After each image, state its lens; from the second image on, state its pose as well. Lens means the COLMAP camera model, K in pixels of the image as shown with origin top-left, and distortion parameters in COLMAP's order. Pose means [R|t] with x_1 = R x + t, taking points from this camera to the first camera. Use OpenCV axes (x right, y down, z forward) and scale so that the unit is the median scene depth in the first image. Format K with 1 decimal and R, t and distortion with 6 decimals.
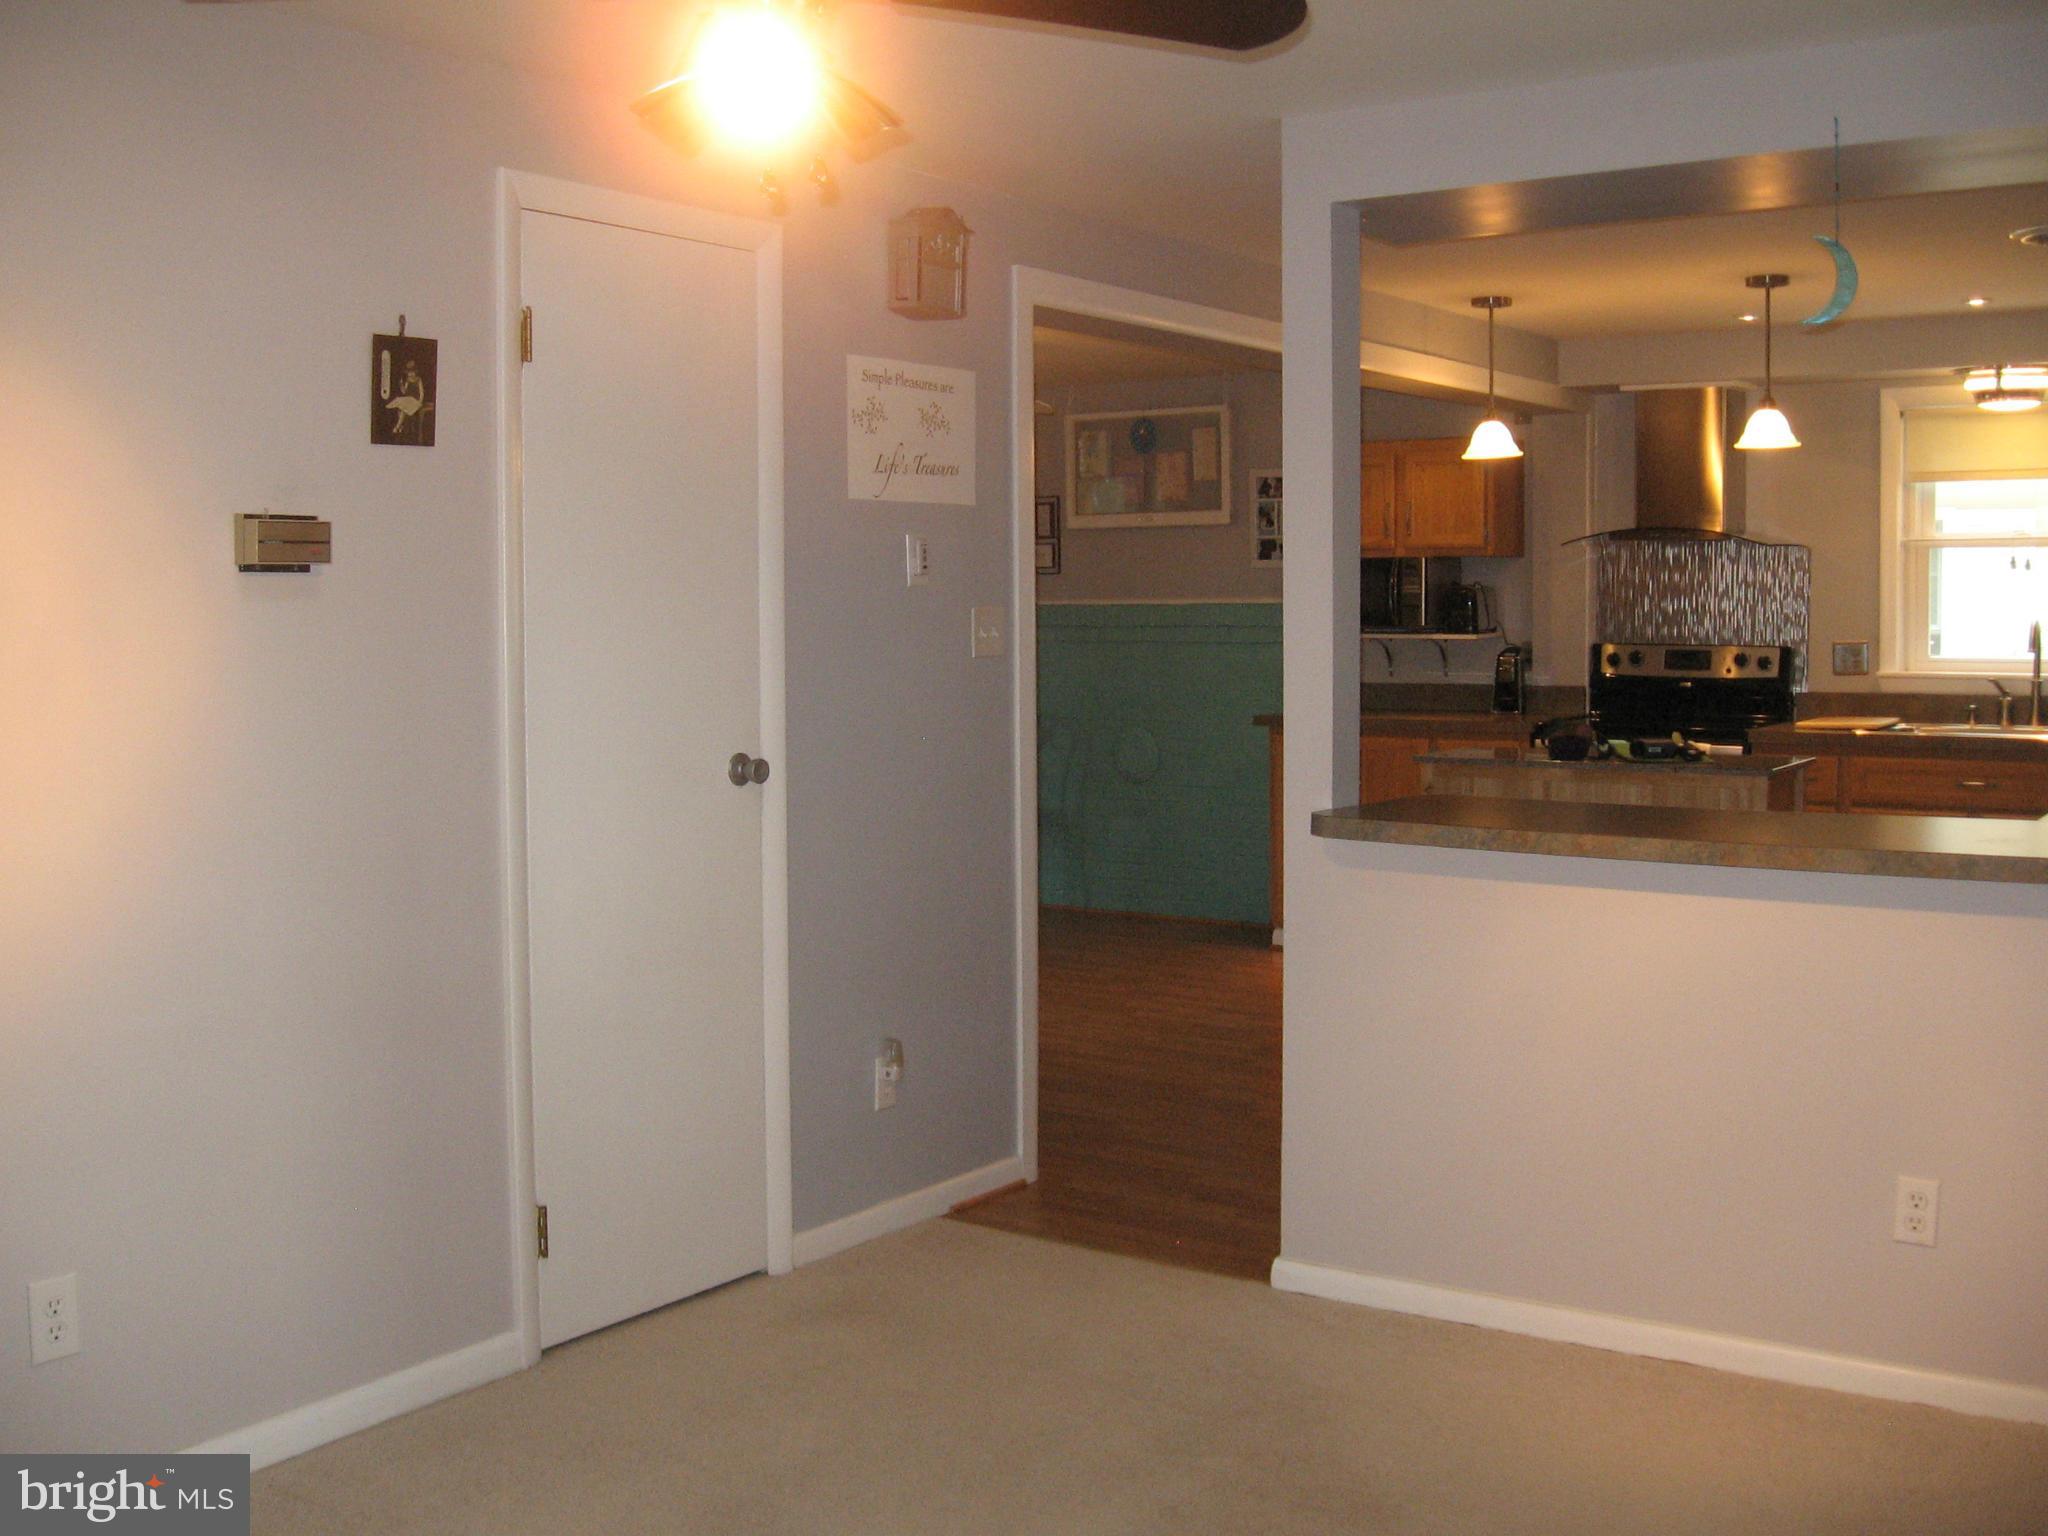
lens RADIAL K [[2143.7, 0, 1029.6], [0, 2143.7, 767.0], [0, 0, 1]] dist [-0.110331, 0.000000]
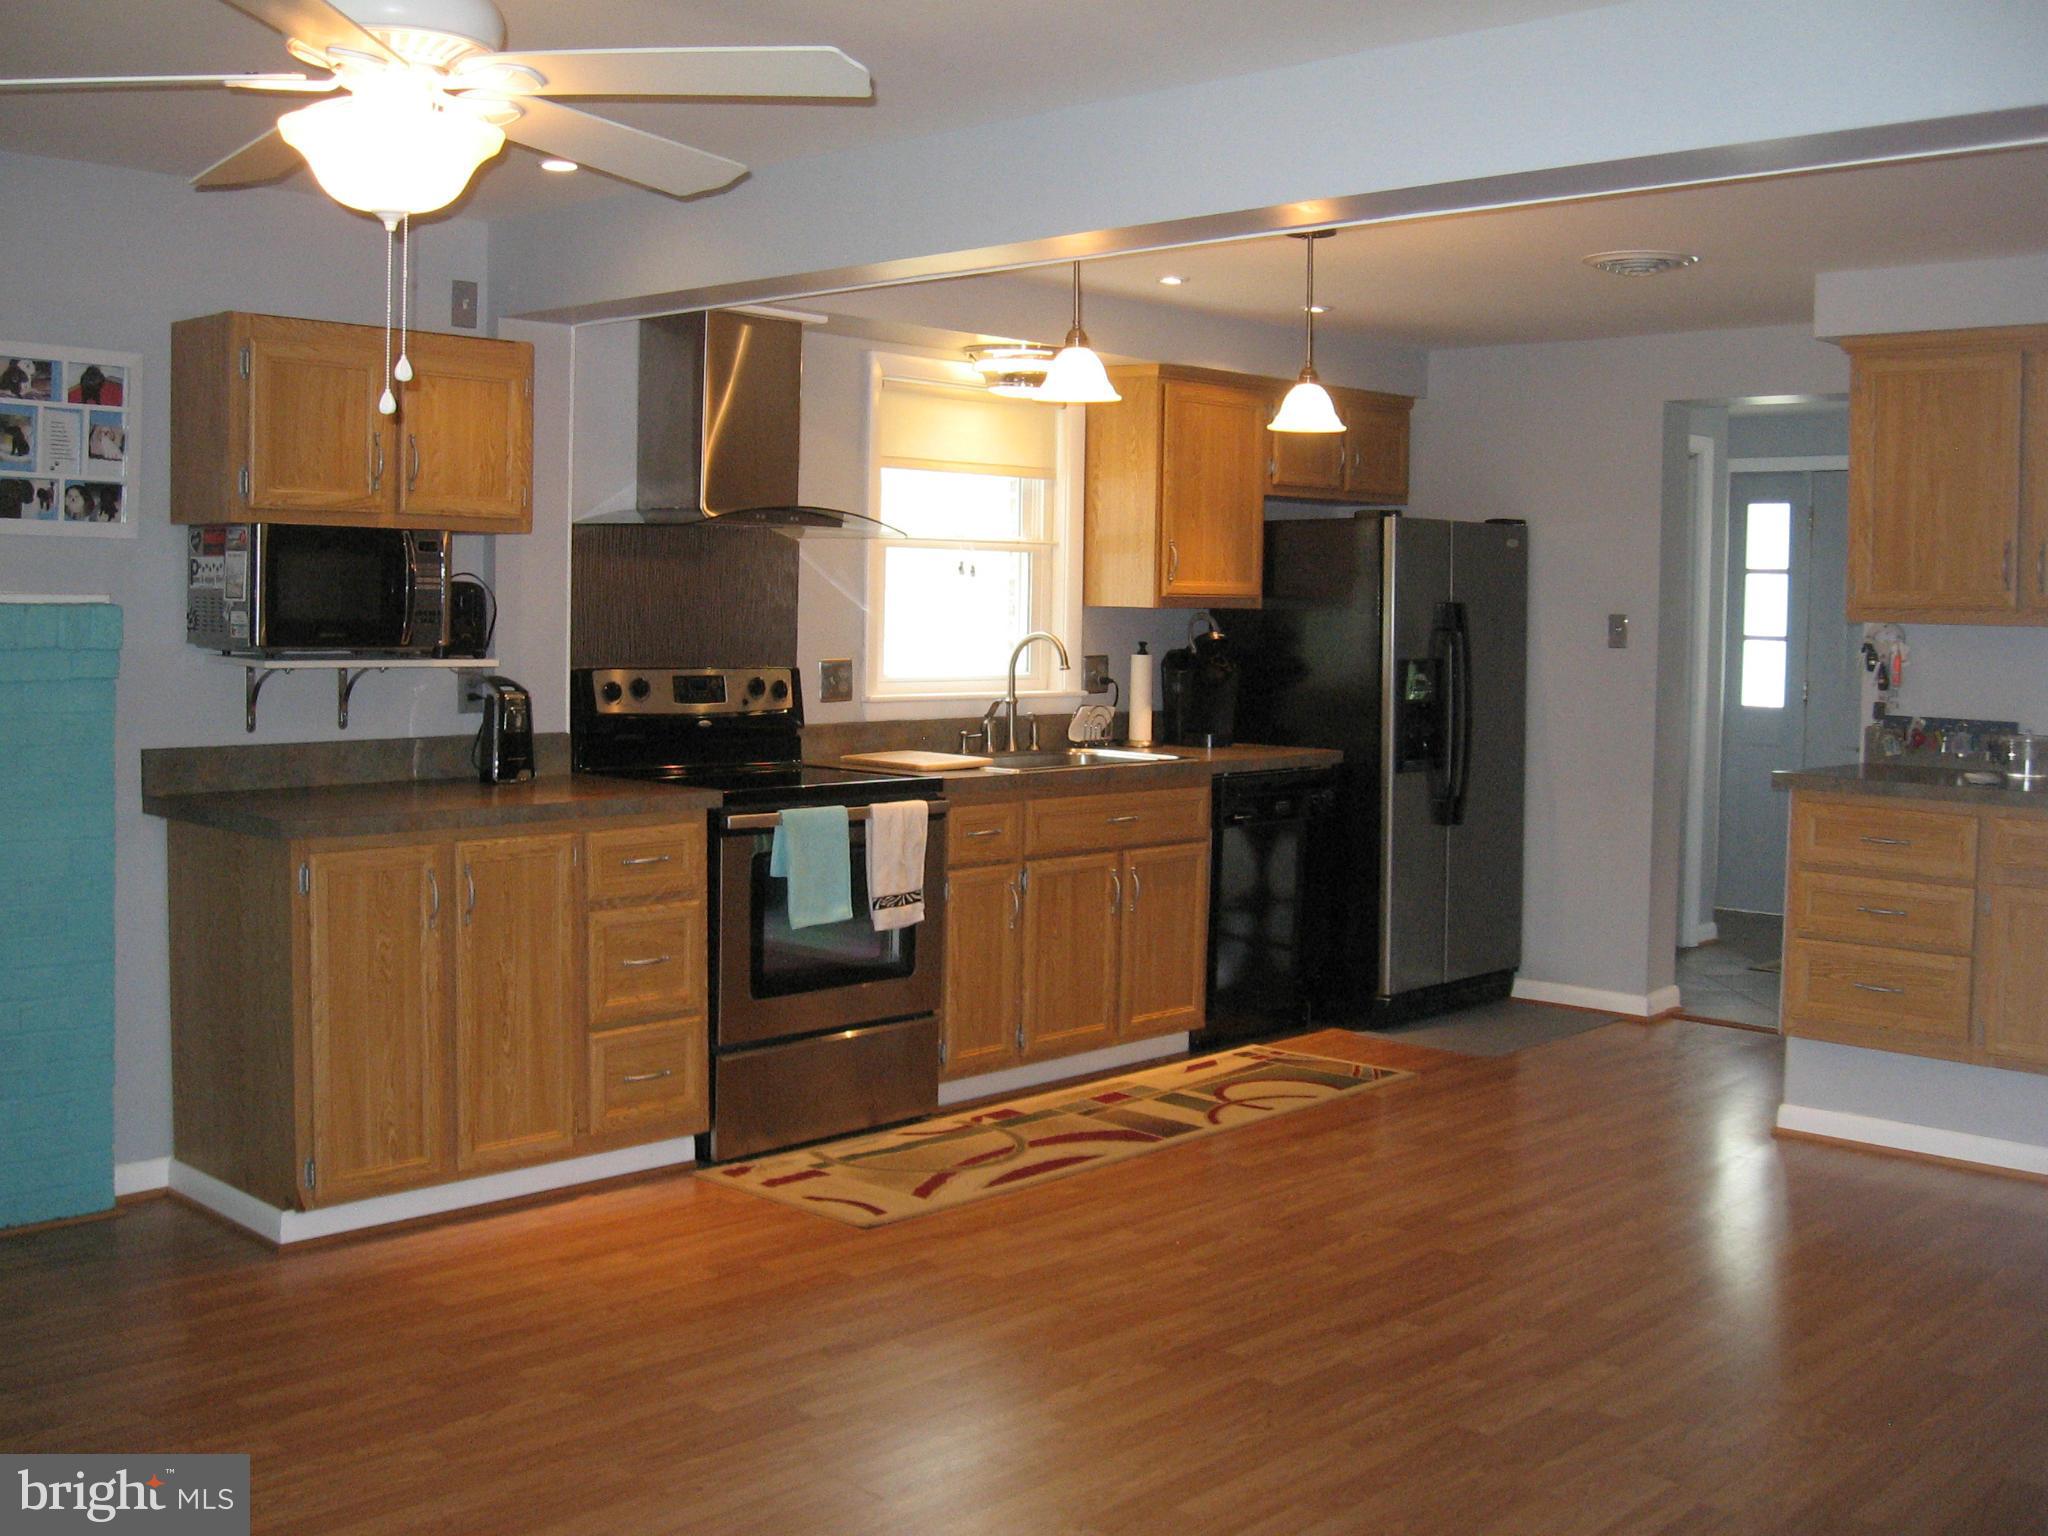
lens RADIAL K [[2143.7, 0, 1018.1], [0, 2143.7, 735.8], [0, 0, 1]] dist [-0.110331, 0.000000]
pose [[0.162693, -0.052472, 0.985280, -0.380109], [0.055576, 0.997487, 0.043945, -0.058776], [-0.985110, 0.047608, 0.165201, 0.750471]]
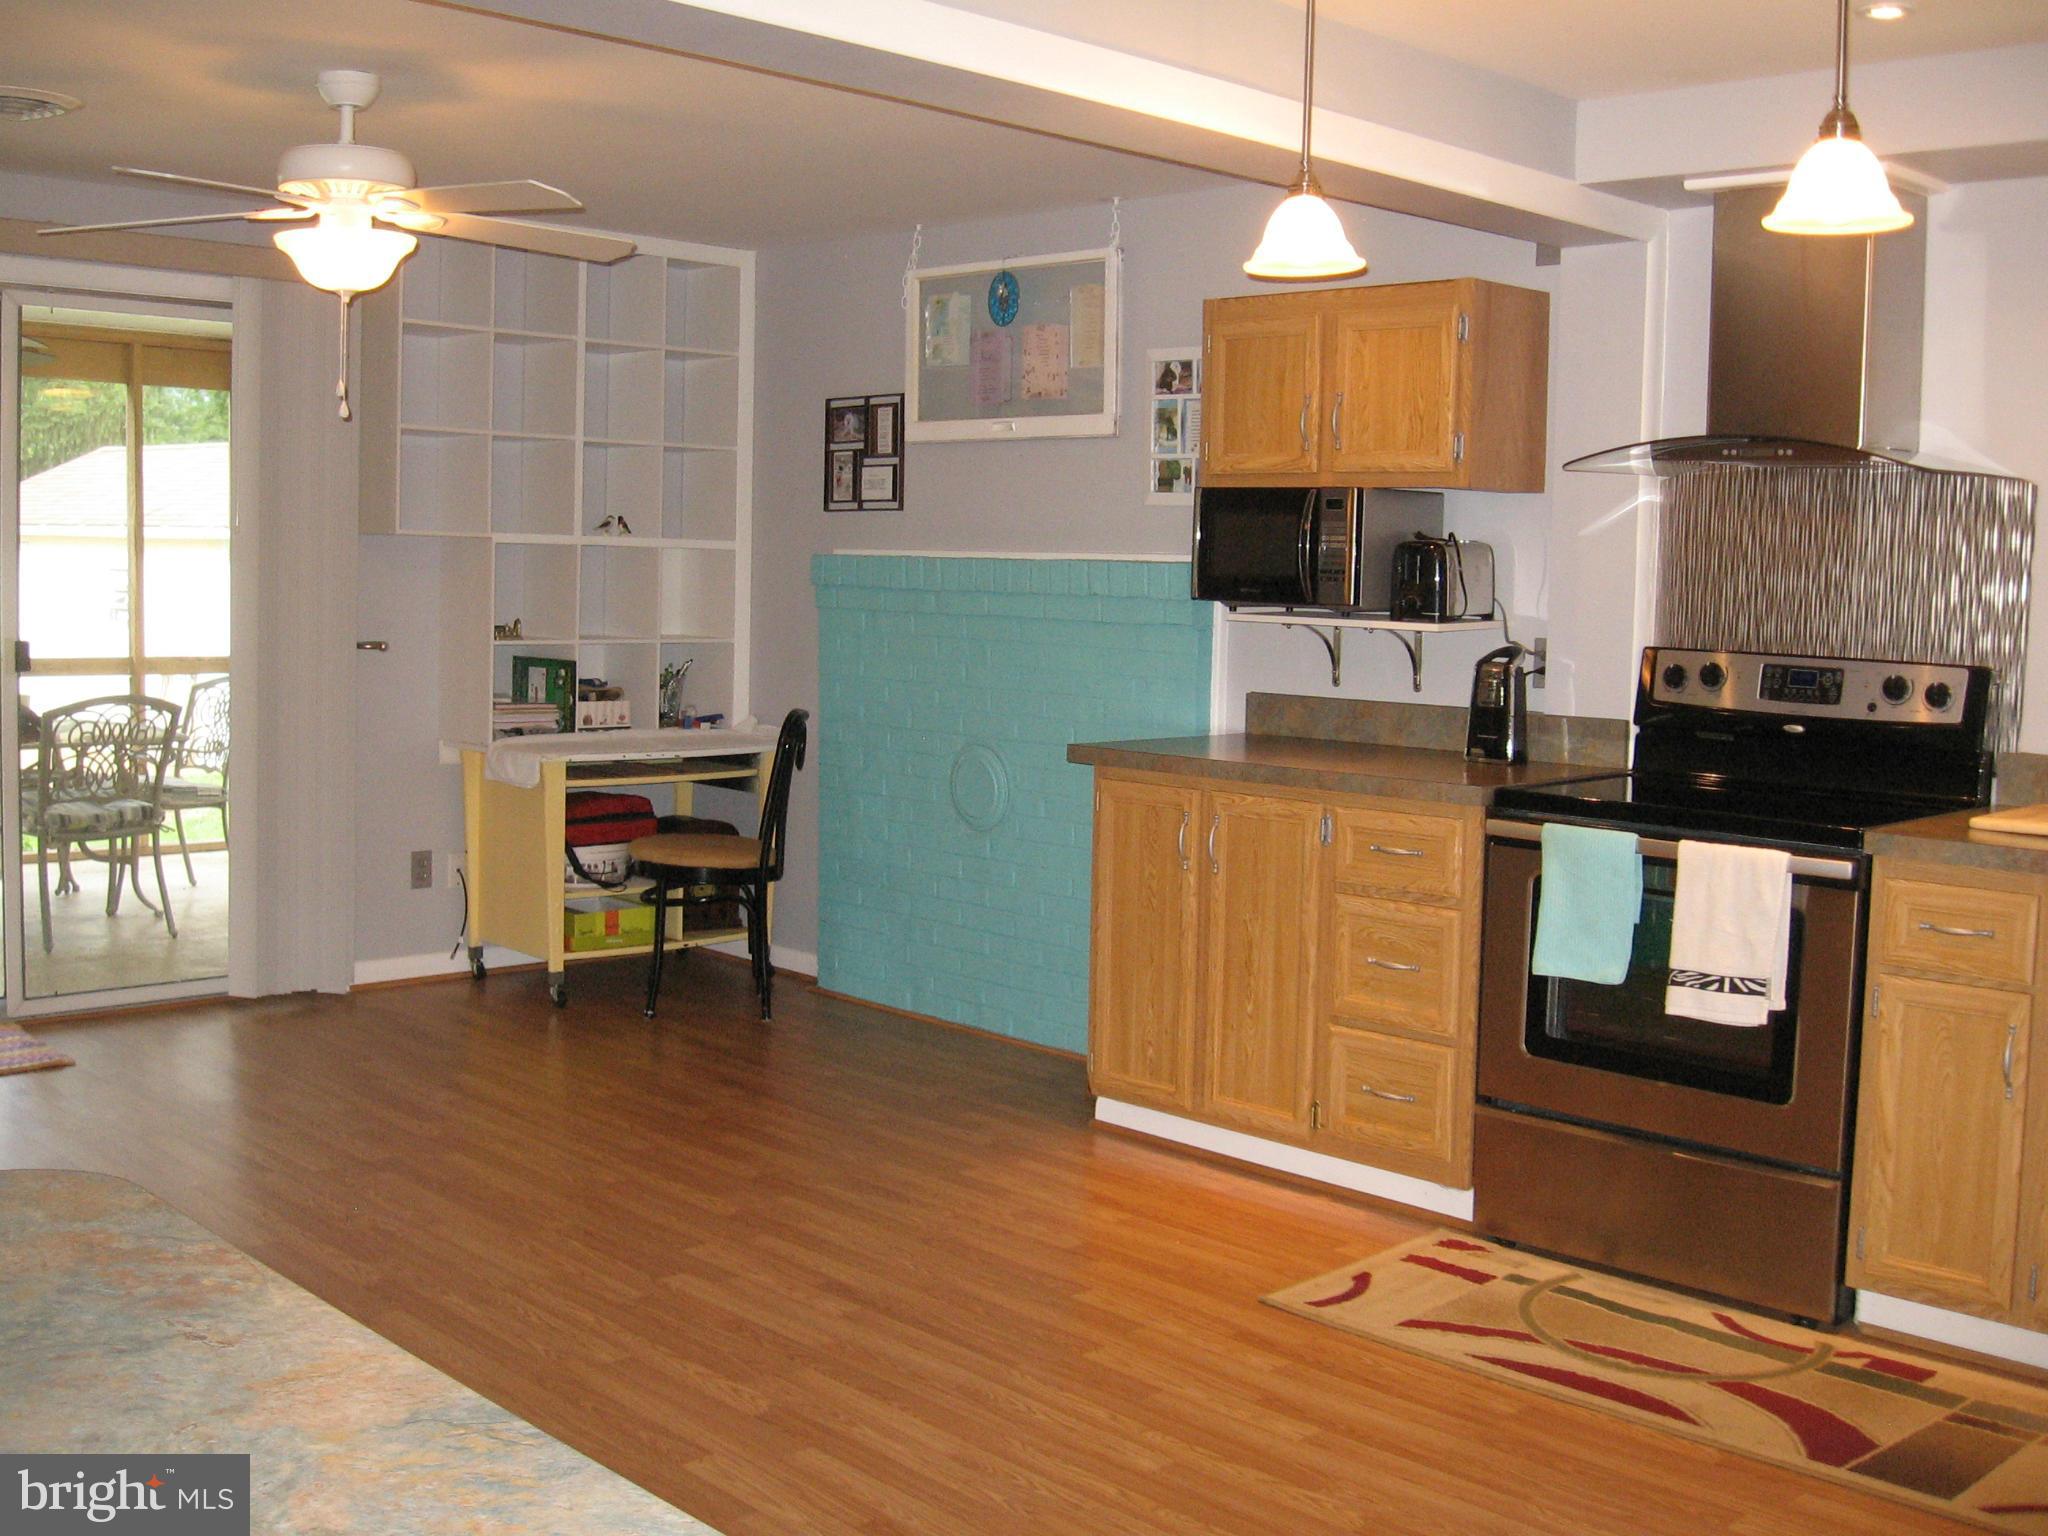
lens RADIAL K [[2143.7, 0, 1006.4], [0, 2143.7, 751.6], [0, 0, 1]] dist [-0.110331, 0.000000]
pose [[0.980179, 0.044248, -0.193108, 0.208416], [-0.041506, 0.998972, 0.018225, -0.033198], [0.193716, -0.009849, 0.981008, 0.409669]]
